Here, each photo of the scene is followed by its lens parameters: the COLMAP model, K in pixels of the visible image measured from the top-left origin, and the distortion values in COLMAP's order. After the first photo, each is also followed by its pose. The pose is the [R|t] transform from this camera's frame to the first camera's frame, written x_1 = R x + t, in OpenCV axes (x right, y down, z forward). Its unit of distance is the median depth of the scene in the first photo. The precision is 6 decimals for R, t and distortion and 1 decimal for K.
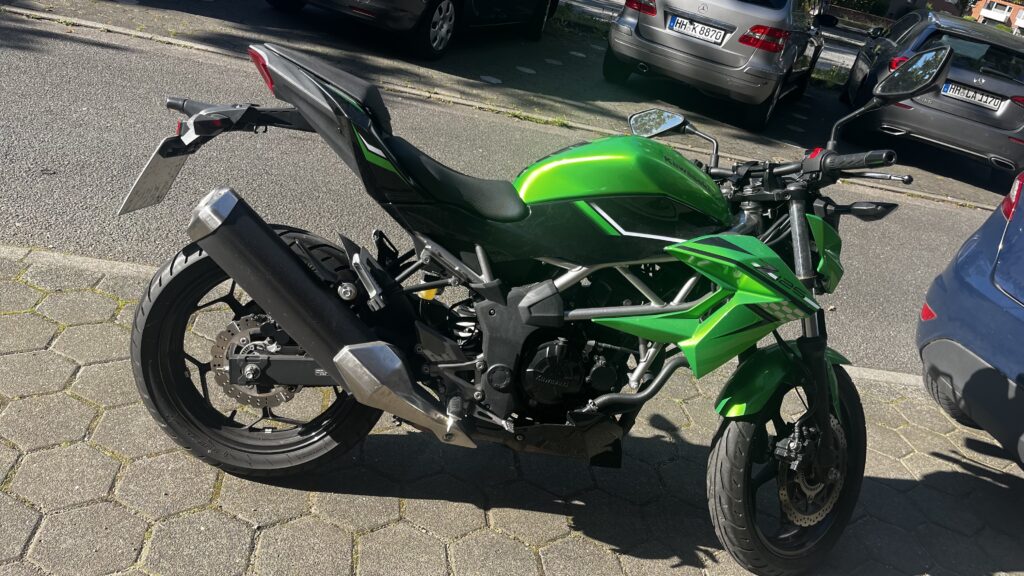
lens RADIAL K [[827.8, 0, 490.7], [0, 827.8, 289.7], [0, 0, 1]] dist [0.071484, -0.119043]
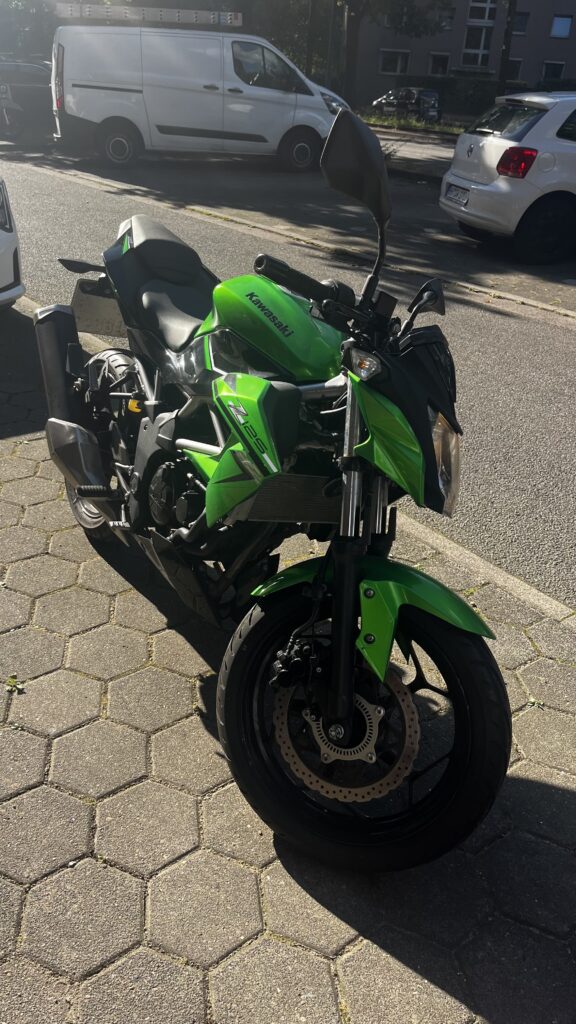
lens RADIAL K [[827.8, 0, 328.6], [0, 827.8, 512.0], [0, 0, 1]] dist [0.071484, -0.119043]
pose [[0.491223, 0.204792, -0.846617, 0.995987], [-0.325359, 0.944755, 0.039751, 0.009628], [0.807986, 0.255928, 0.530716, 0.555193]]
